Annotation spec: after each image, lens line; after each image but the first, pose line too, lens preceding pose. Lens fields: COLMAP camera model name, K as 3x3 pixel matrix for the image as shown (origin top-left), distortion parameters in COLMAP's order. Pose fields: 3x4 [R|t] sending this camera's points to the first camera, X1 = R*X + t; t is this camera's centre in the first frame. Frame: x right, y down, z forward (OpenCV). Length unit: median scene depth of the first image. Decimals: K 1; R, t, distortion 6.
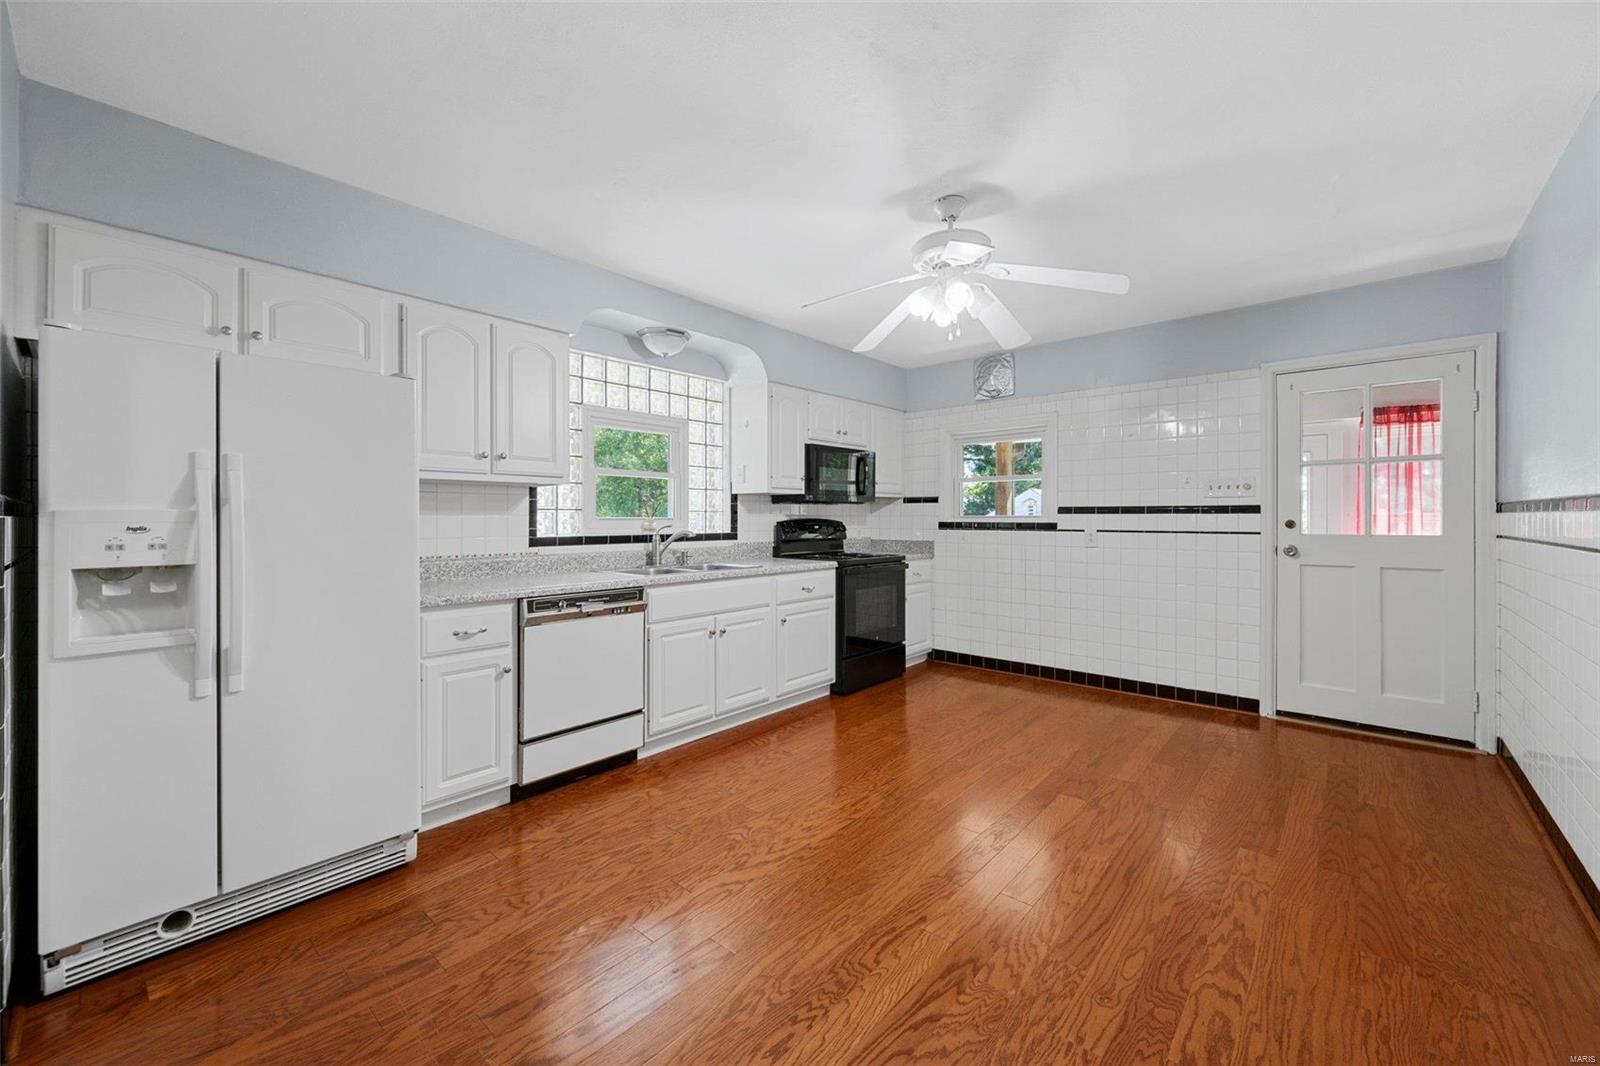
lens RADIAL K [[631.6, 0, 806.8], [0, 631.6, 512.7], [0, 0, 1]] dist [0.000106, 0.000128]
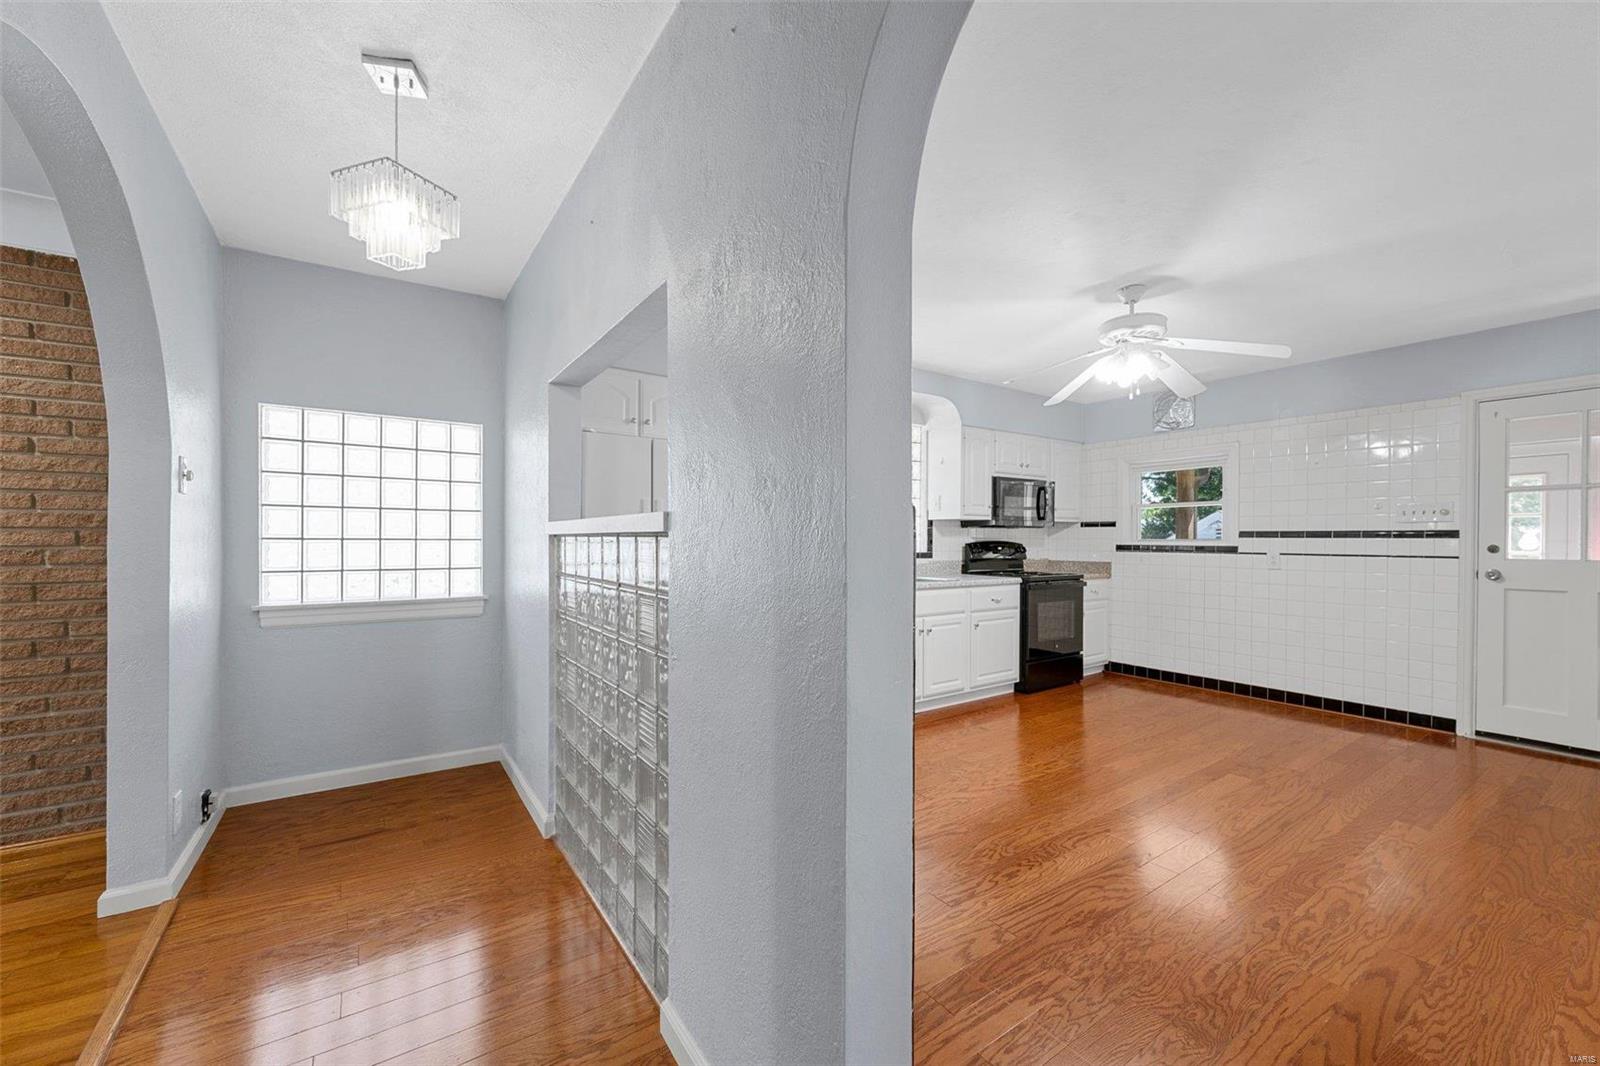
lens RADIAL K [[630.4, 0, 805.3], [0, 630.4, 538.4], [0, 0, 1]] dist [-0.001907, 0.000060]
pose [[0.969842, 0.004791, -0.243686, -0.054255], [-0.003380, 0.999975, 0.006209, -0.001155], [0.243709, -0.005198, 0.969834, -0.215563]]
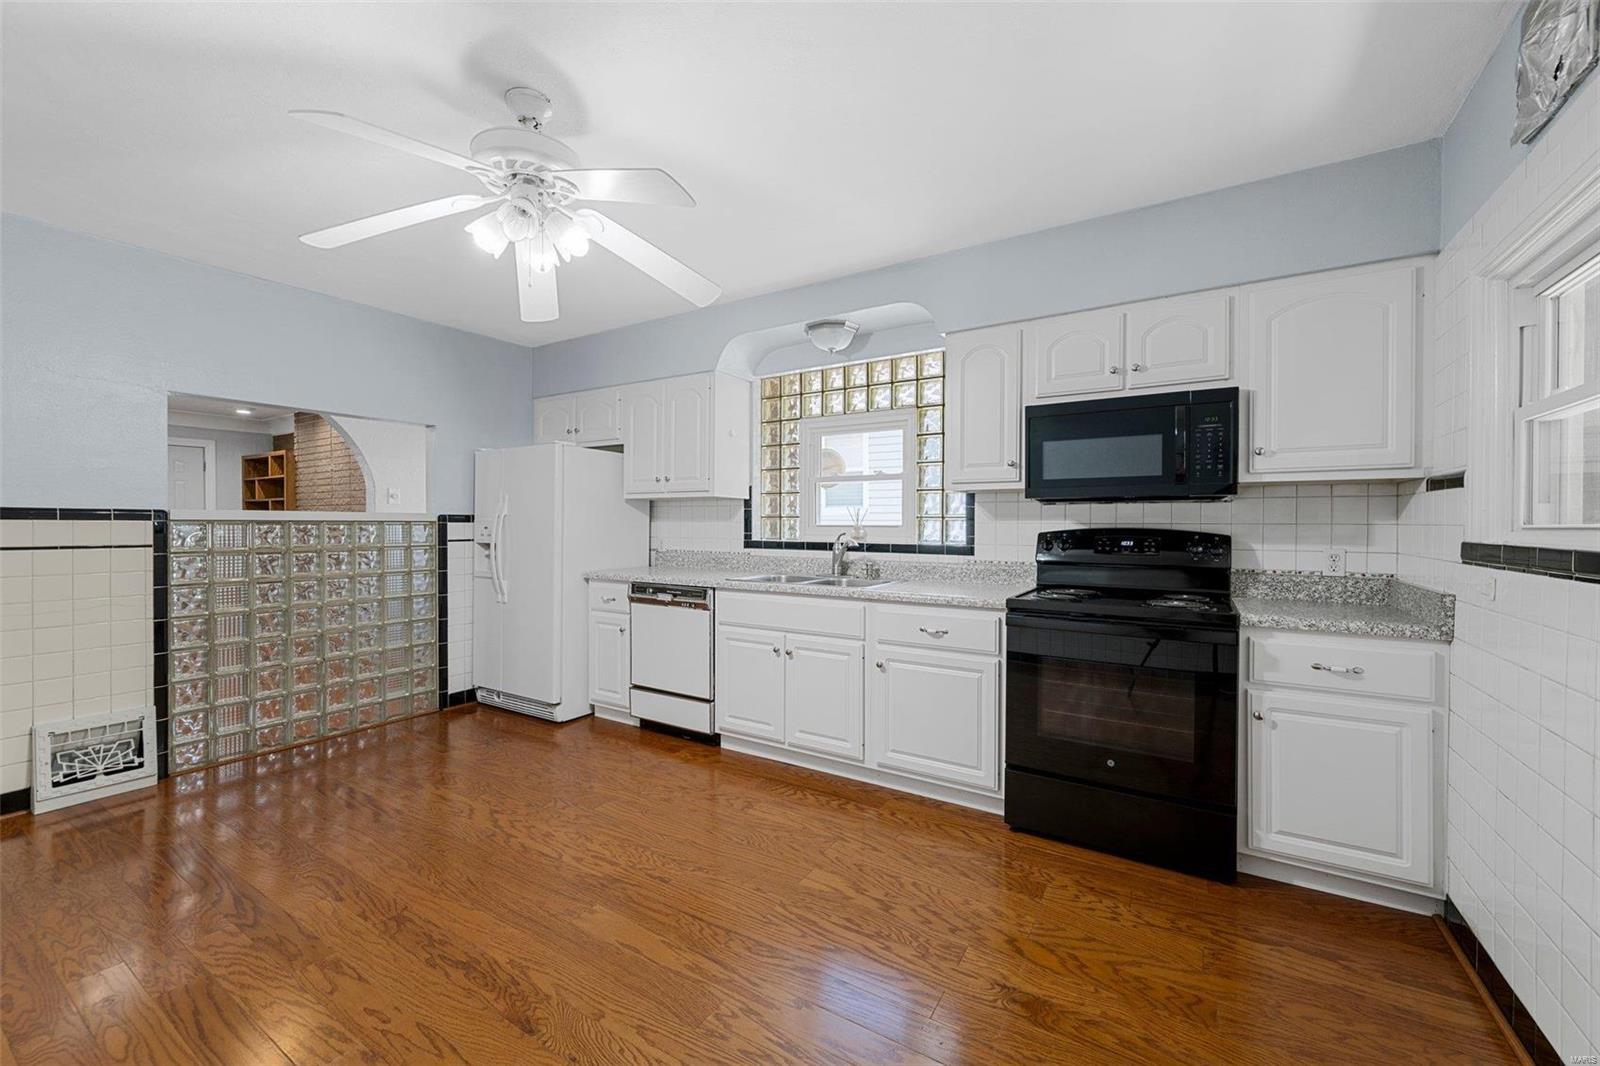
lens RADIAL K [[627.4, 0, 802.7], [0, 627.4, 524.0], [0, 0, 1]] dist [0.000698, 0.000014]
pose [[0.161115, 0.004307, -0.986926, 0.591599], [0.003281, 0.999983, 0.004900, 0.001642], [0.986930, -0.004028, 0.161098, 0.699231]]
